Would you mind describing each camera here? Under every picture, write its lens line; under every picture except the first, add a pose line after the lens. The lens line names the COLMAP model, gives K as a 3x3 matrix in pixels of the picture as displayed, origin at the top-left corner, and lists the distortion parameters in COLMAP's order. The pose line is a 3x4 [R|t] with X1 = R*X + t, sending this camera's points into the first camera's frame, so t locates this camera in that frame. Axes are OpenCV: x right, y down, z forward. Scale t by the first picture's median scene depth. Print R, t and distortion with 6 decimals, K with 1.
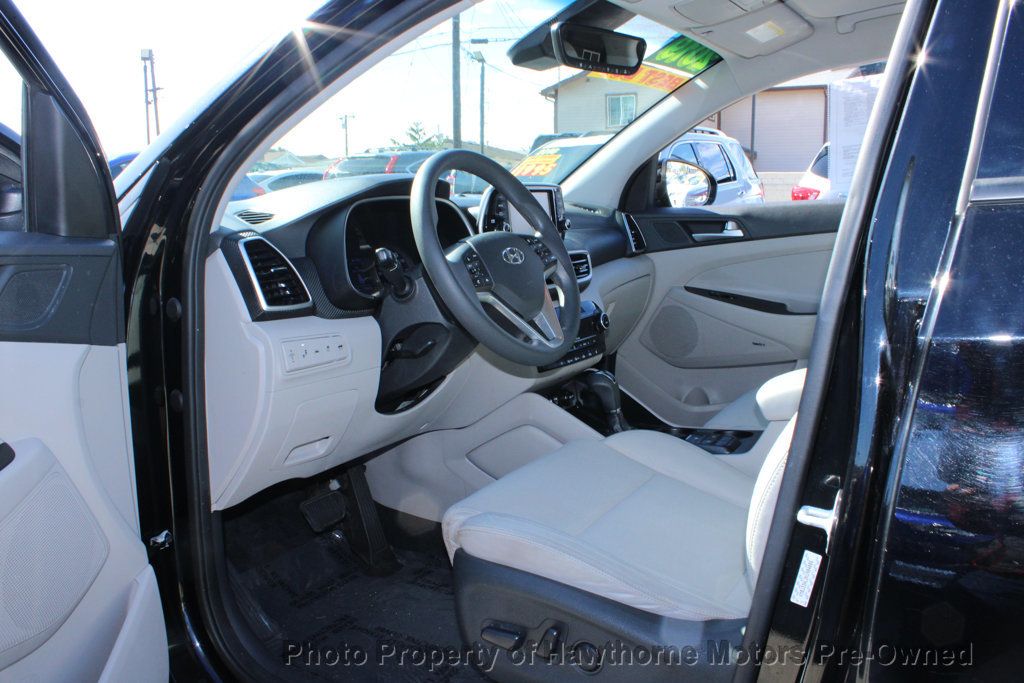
lens RADIAL K [[833.5, 0, 512.0], [0, 833.5, 341.5], [0, 0, 1]] dist [-0.039564, 0.000657]
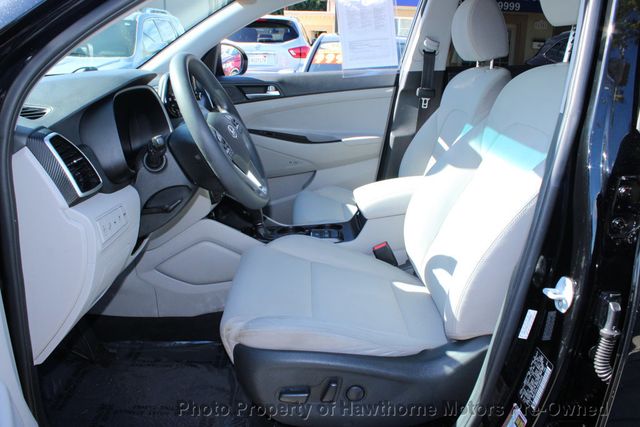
lens RADIAL K [[520.9, 0, 320.0], [0, 520.9, 213.5], [0, 0, 1]] dist [-0.039564, 0.000657]
pose [[0.864072, -0.135578, 0.484767, -0.306397], [0.073038, 0.986622, 0.145748, -0.081135], [-0.498042, -0.090530, 0.862415, 0.165430]]
